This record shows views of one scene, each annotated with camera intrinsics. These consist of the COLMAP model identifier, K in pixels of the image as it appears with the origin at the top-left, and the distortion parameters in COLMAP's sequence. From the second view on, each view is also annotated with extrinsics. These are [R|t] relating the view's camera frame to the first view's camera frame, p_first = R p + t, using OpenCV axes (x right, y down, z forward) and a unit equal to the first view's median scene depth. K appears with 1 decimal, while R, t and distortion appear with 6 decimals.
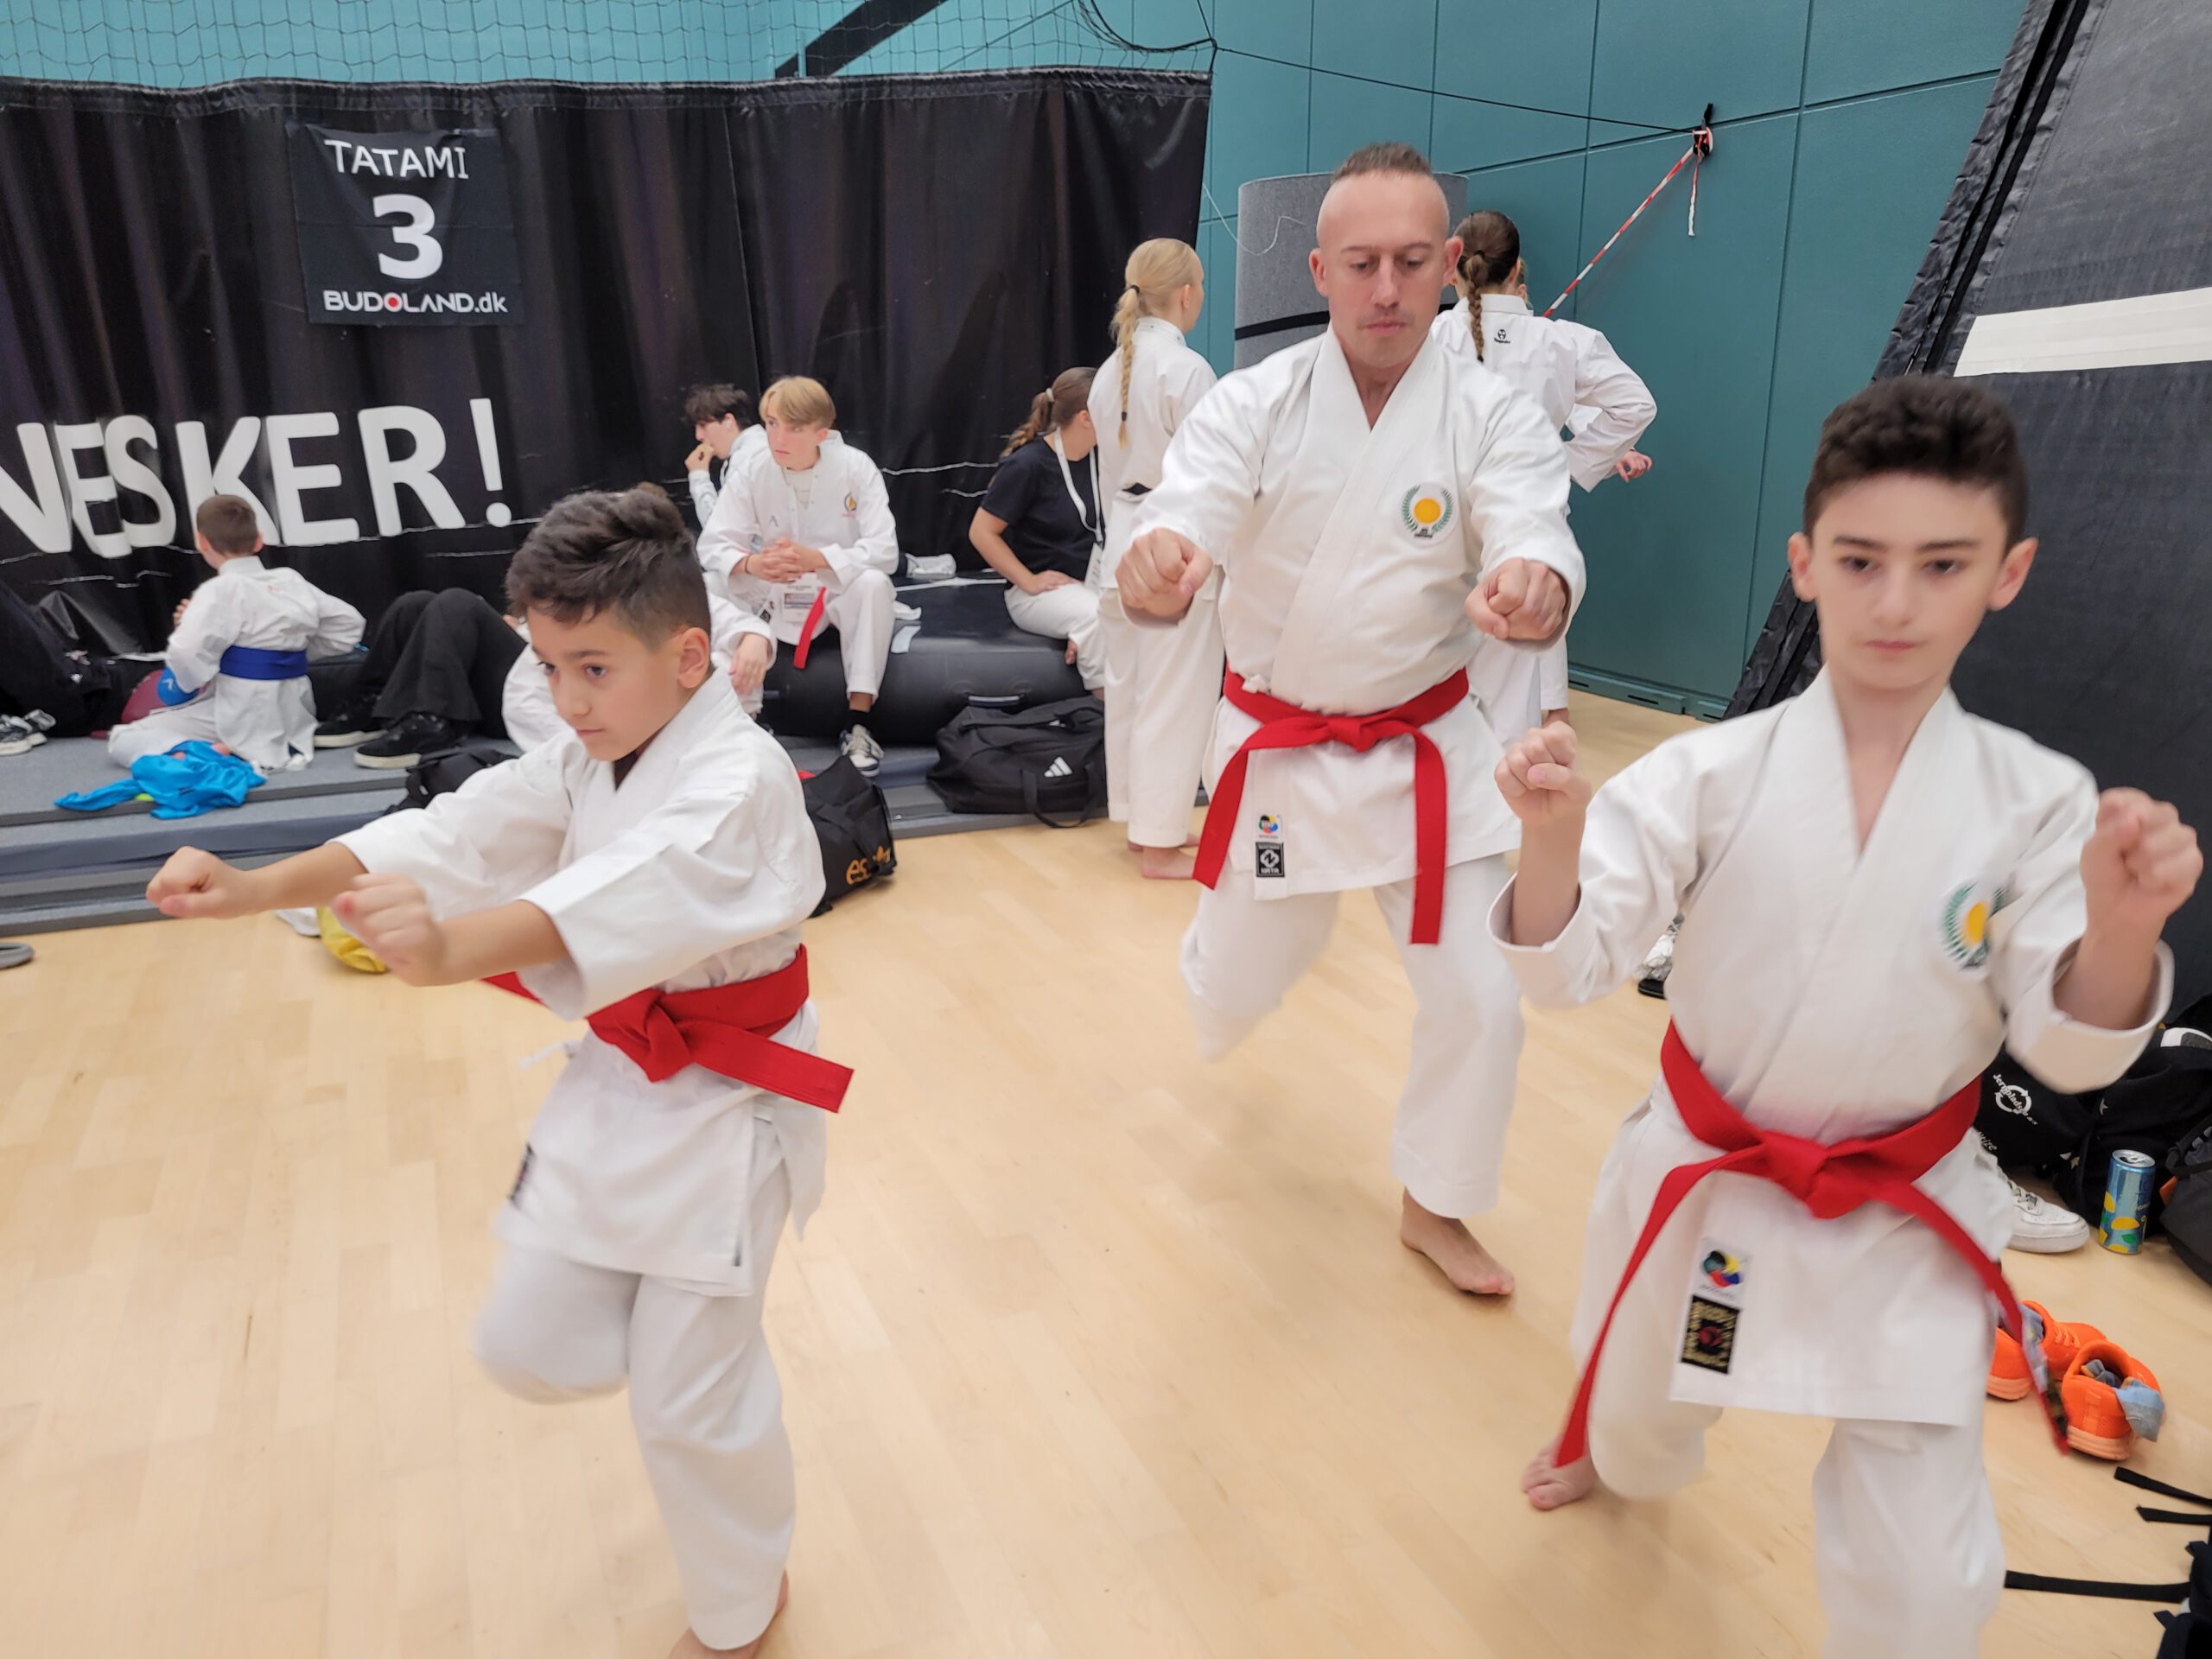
lens RADIAL K [[1675.5, 0, 1100.0], [0, 1675.5, 823.6], [0, 0, 1]] dist [0.052071, -0.049742]
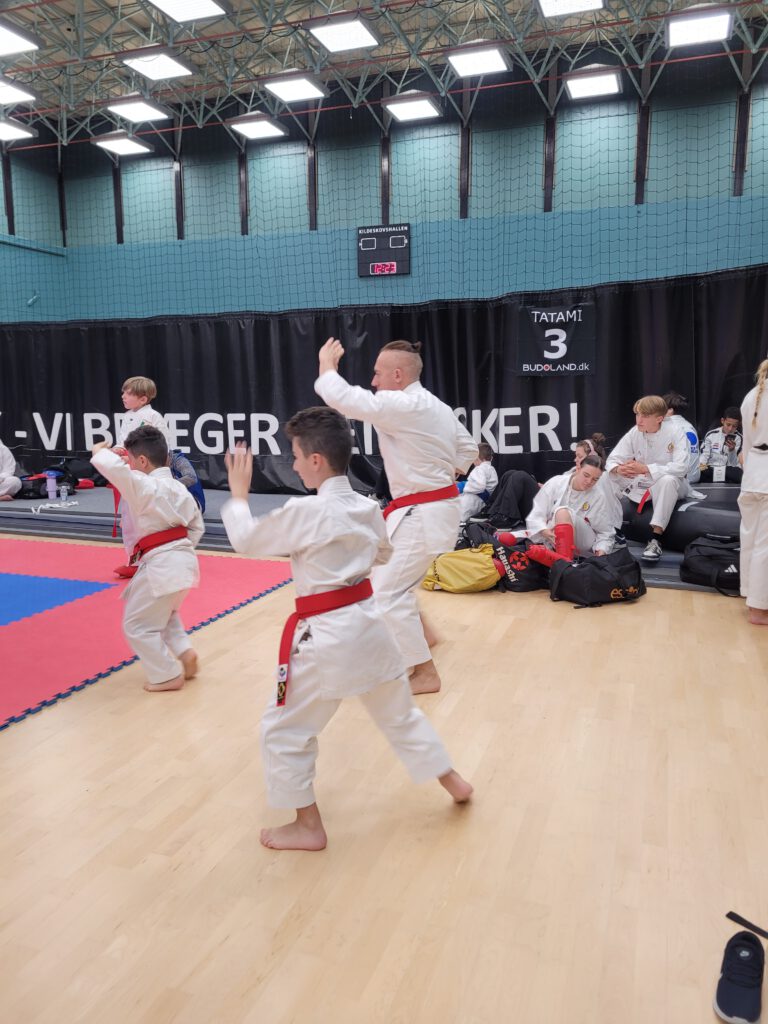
lens RADIAL K [[772.9, 0, 384.8], [0, 772.9, 510.4], [0, 0, 1]] dist [0.057039, -0.052693]
pose [[0.735006, 0.109200, -0.669210, 0.255293], [-0.179117, 0.983158, -0.036298, 0.007781], [0.653975, 0.146546, 0.742187, -0.057255]]
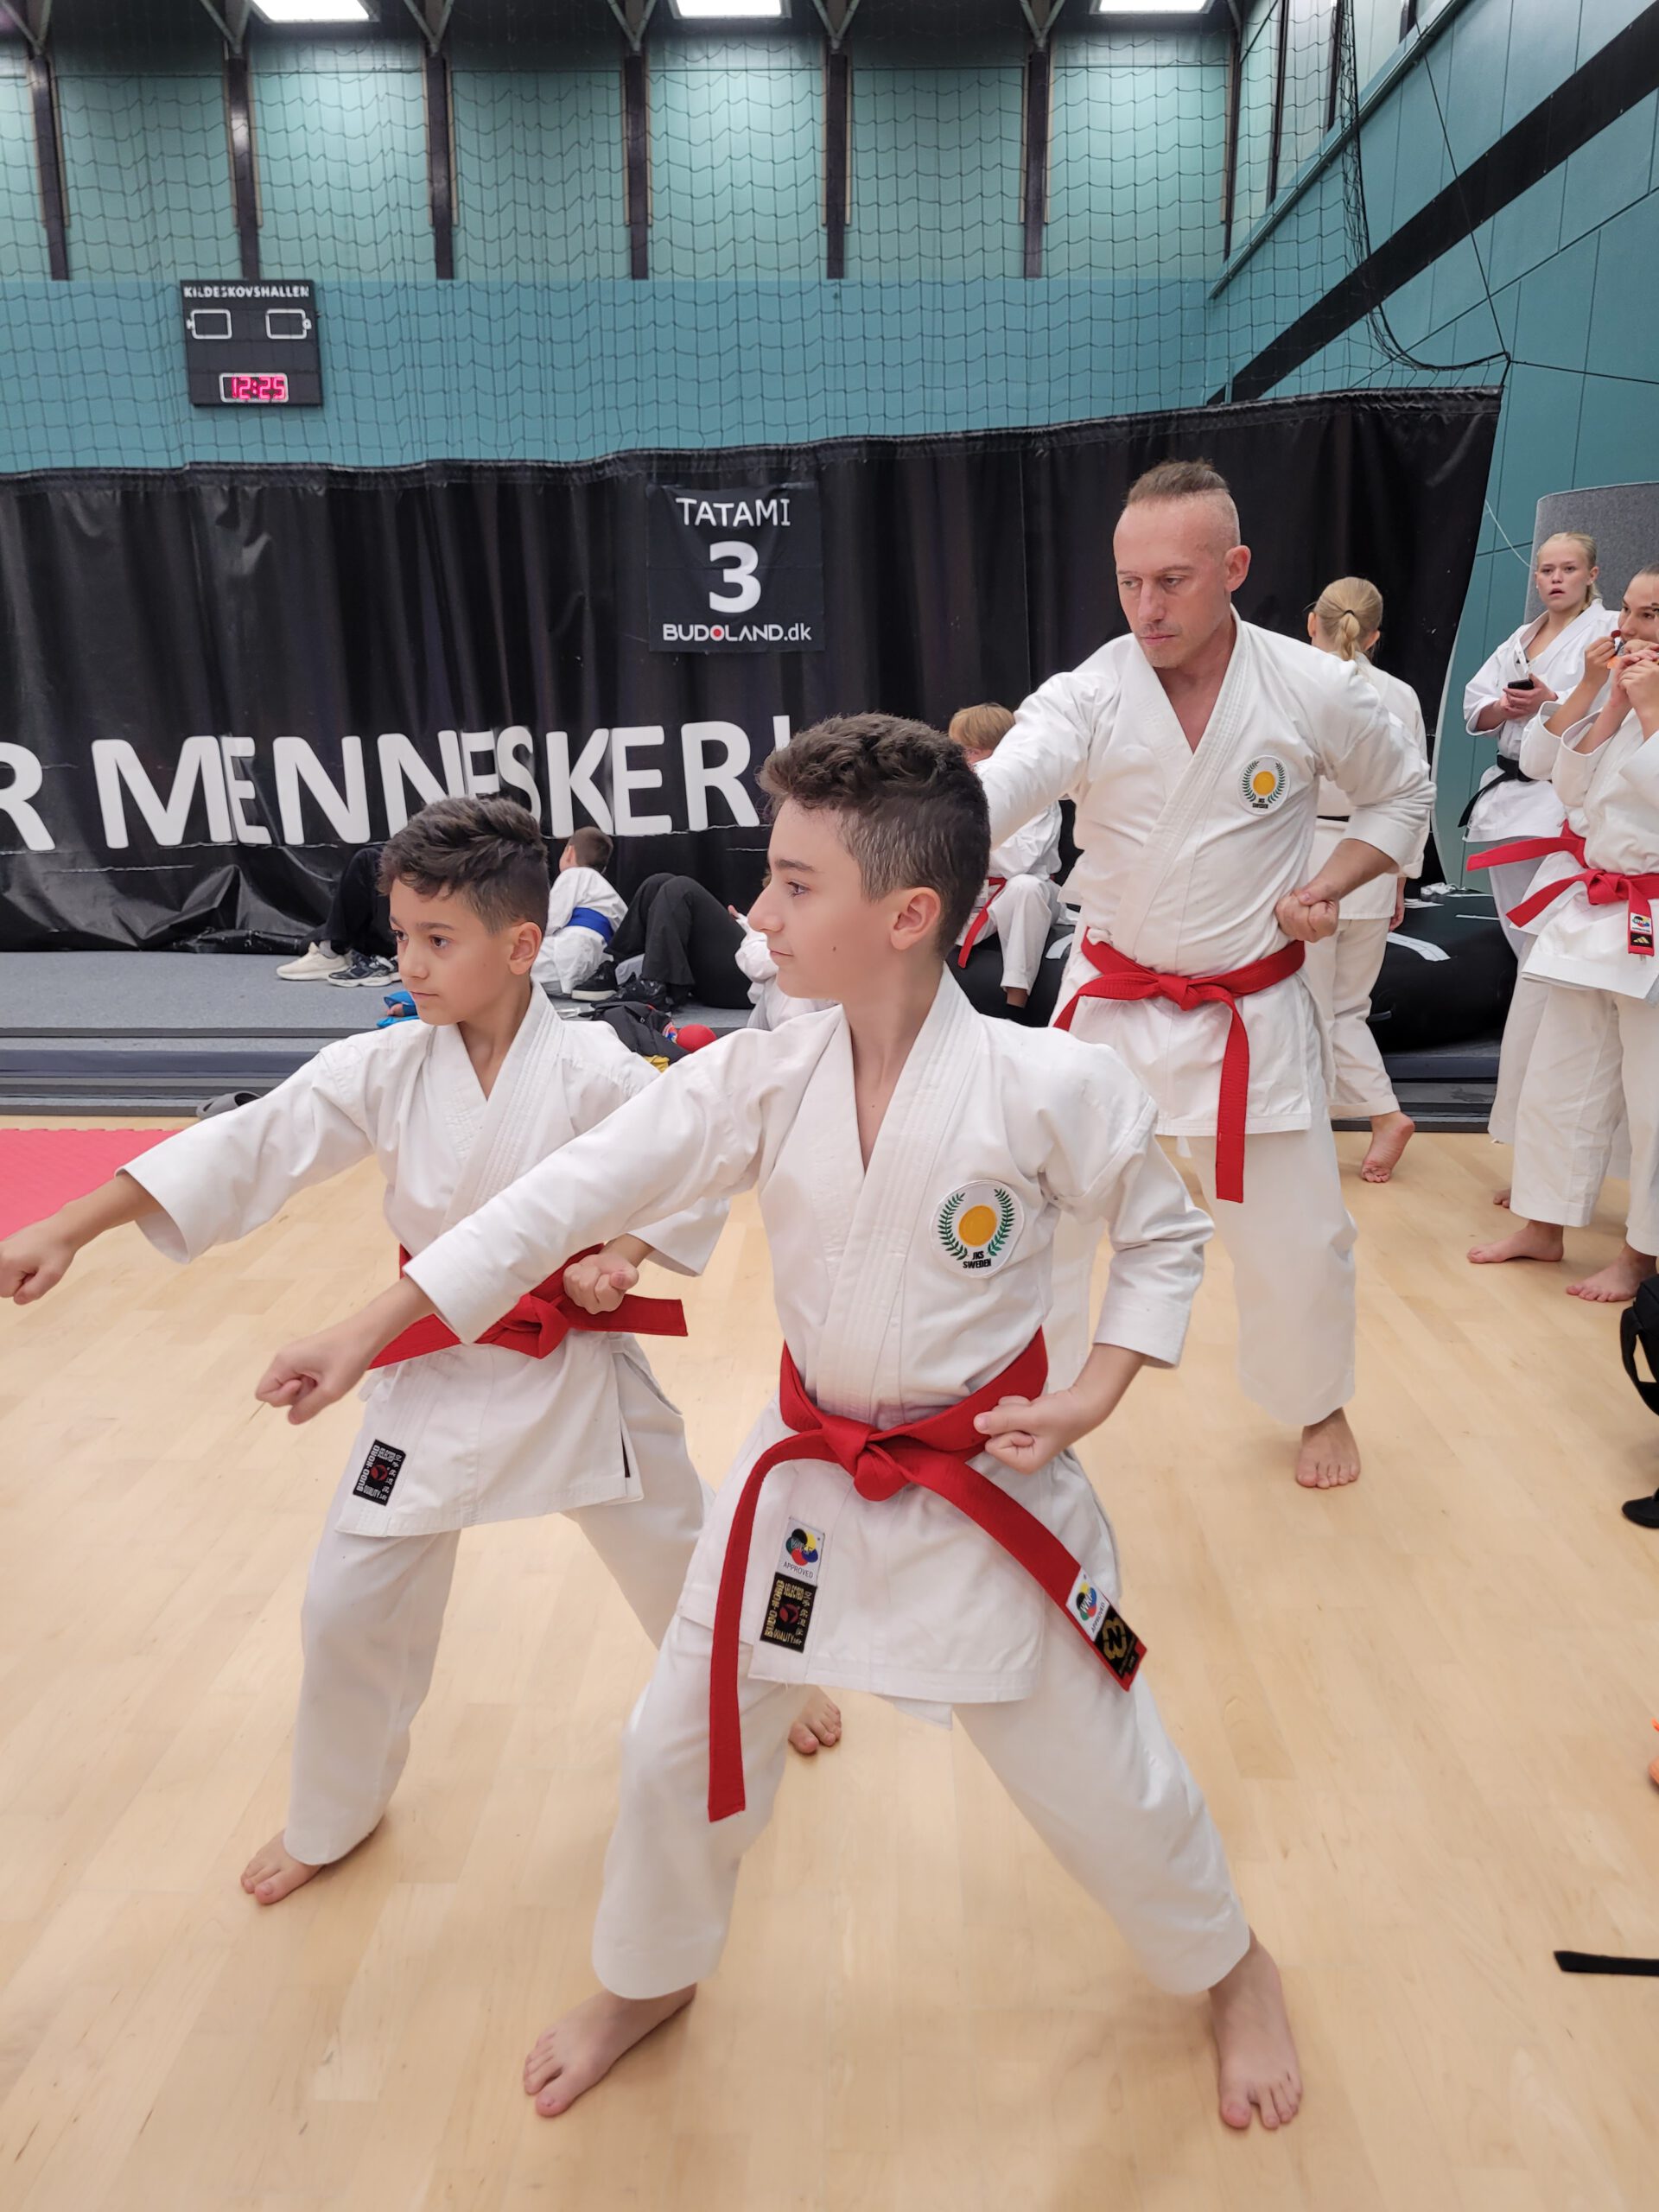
lens RADIAL K [[1683.7, 0, 828.0], [0, 1683.7, 1089.5], [0, 0, 1]] dist [0.042717, -0.041019]
pose [[0.910194, 0.101925, -0.401446, 0.158580], [-0.114146, 0.993442, -0.006572, 0.004758], [0.398143, 0.051805, 0.915859, -0.023207]]
